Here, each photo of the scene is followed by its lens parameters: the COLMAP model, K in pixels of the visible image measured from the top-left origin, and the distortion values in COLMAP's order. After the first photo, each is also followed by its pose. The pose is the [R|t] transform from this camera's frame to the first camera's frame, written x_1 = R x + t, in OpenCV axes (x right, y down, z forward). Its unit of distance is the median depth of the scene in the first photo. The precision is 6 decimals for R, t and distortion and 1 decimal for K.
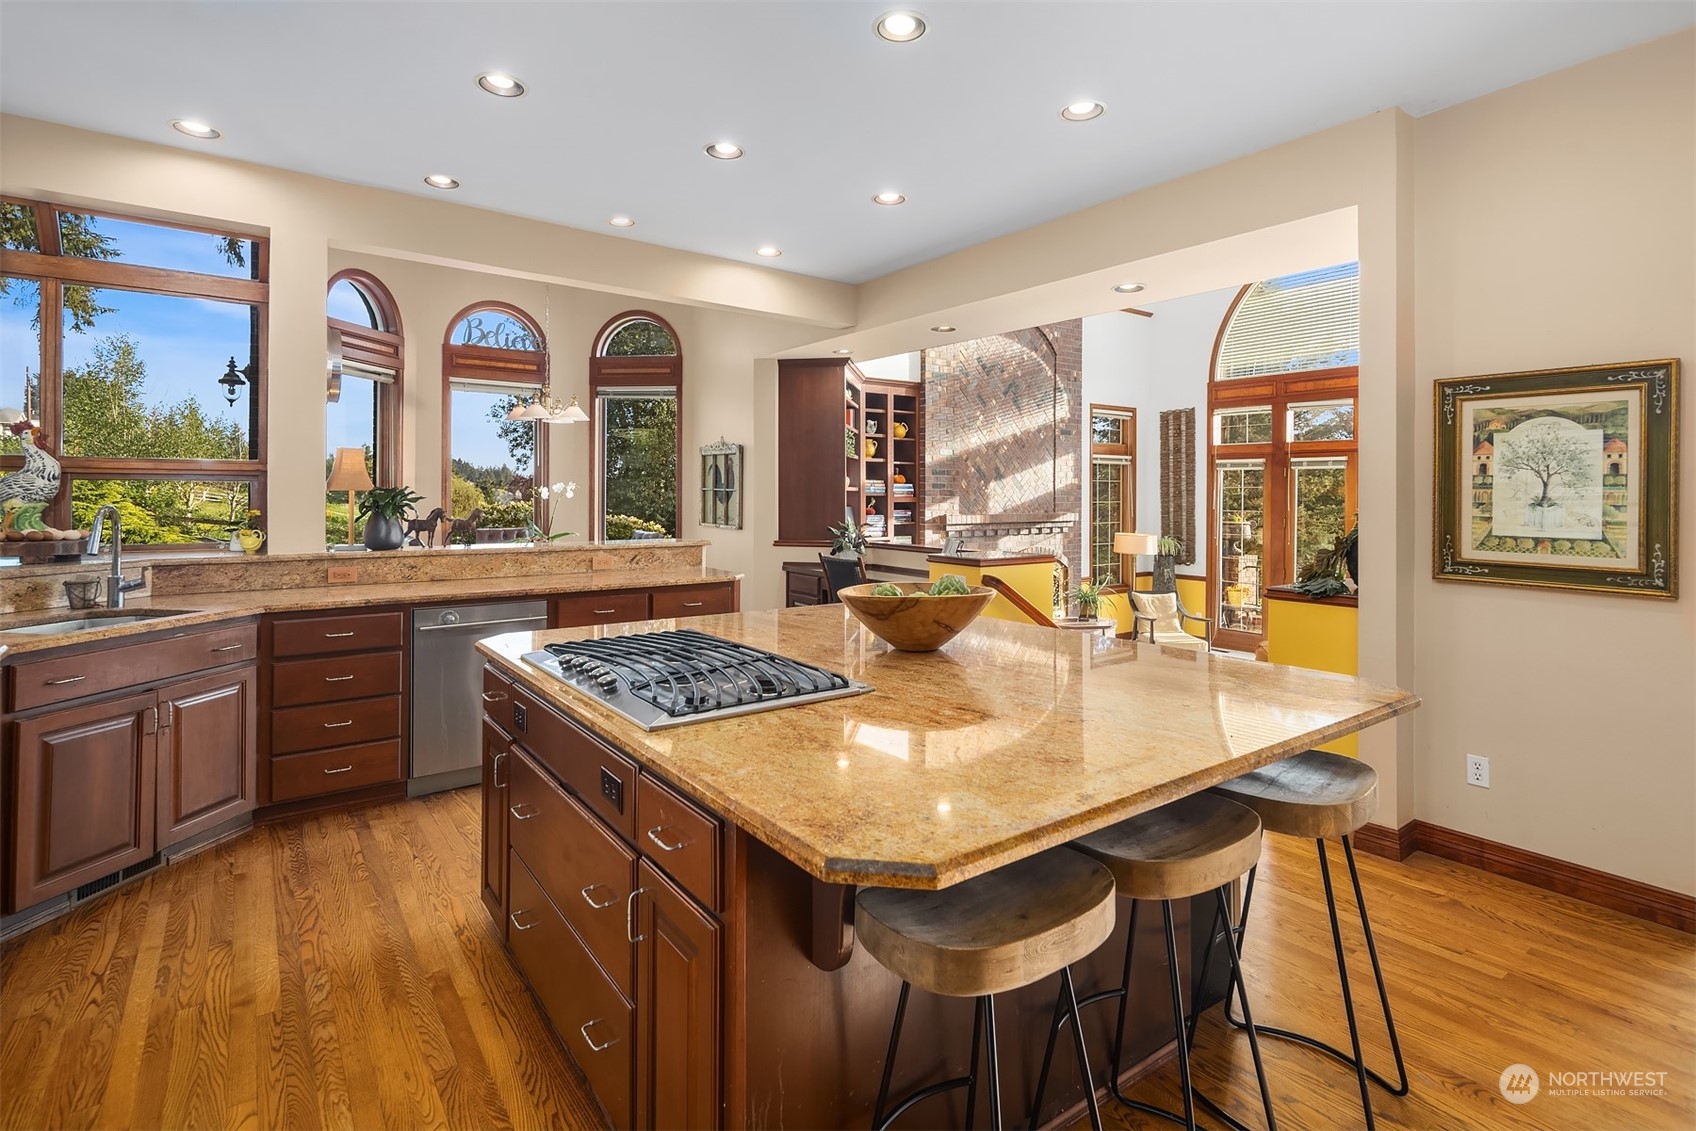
lens RADIAL K [[826.0, 0, 881.5], [0, 826.0, 481.4], [0, 0, 1]] dist [0.002286, -0.002476]
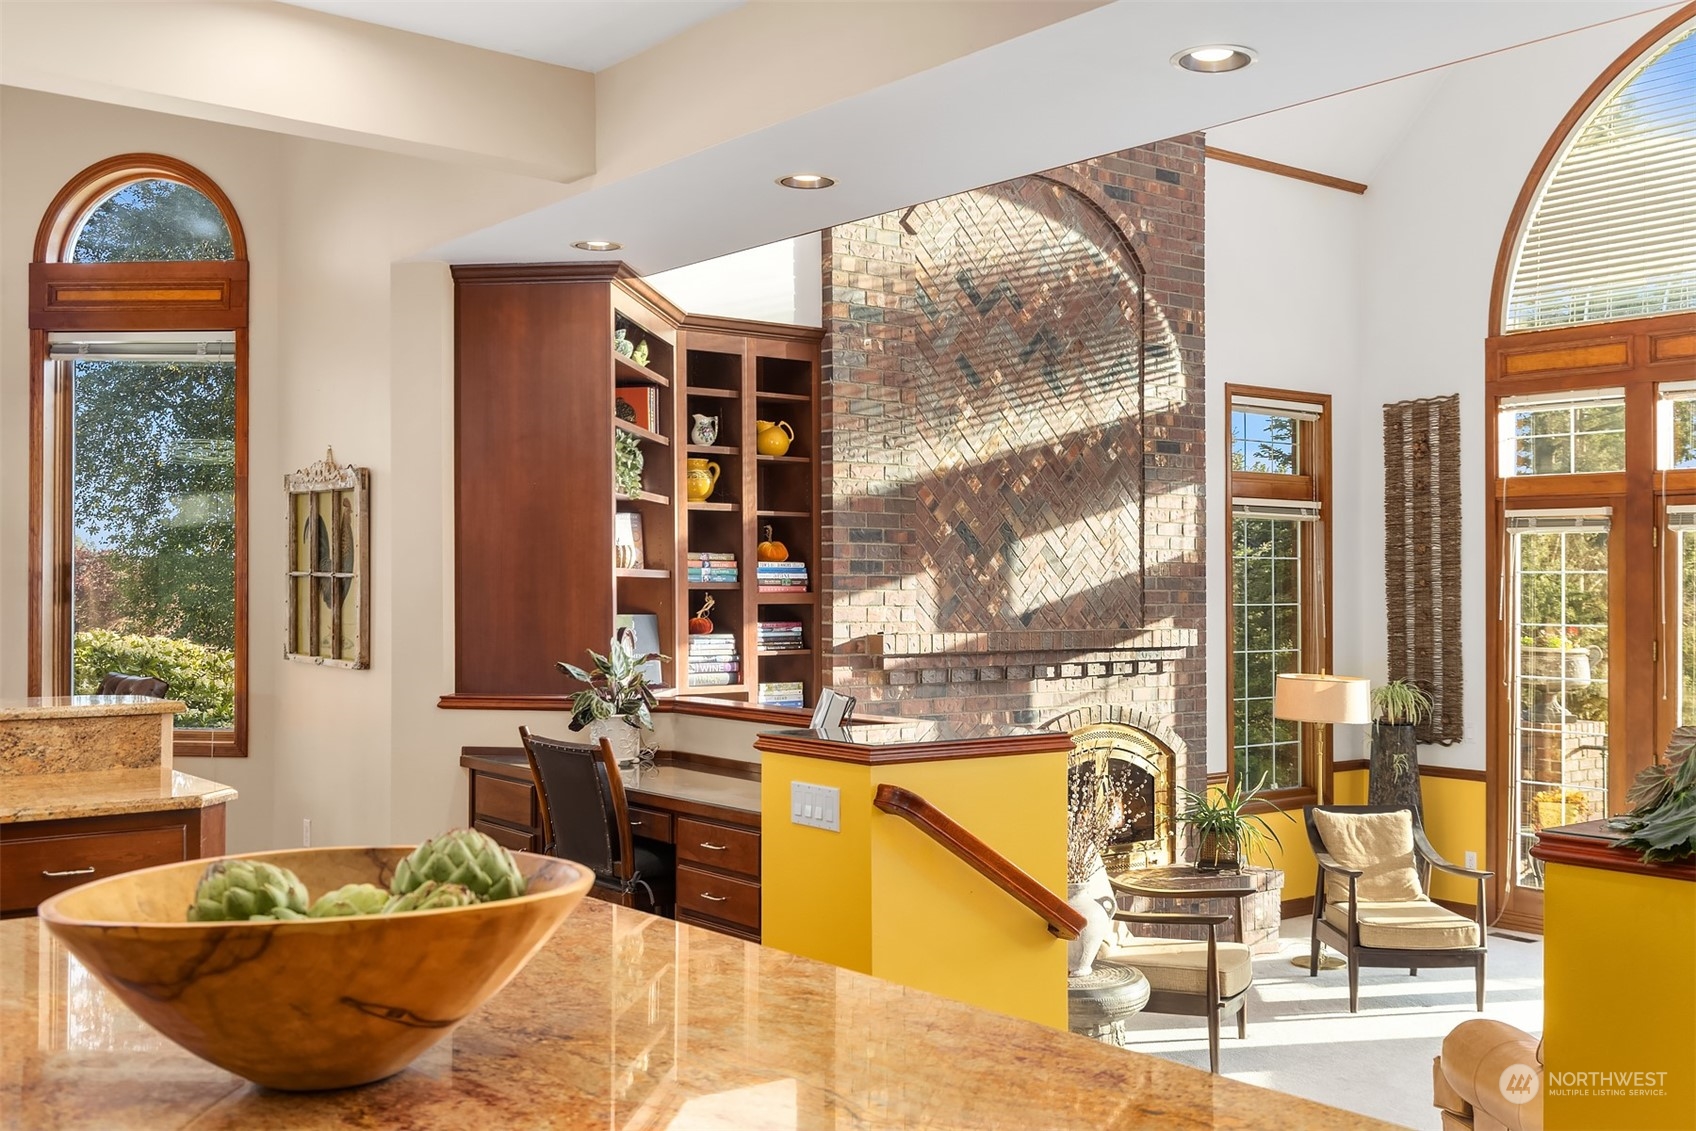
lens RADIAL K [[1702.2, 0, 918.2], [0, 1702.2, 528.2], [0, 0, 1]] dist [0.007880, 0.000000]
pose [[0.999533, 0.001405, 0.030524, 0.069675], [-0.000793, 0.999798, -0.020071, 0.002999], [-0.030546, 0.020037, 0.999332, 0.103002]]
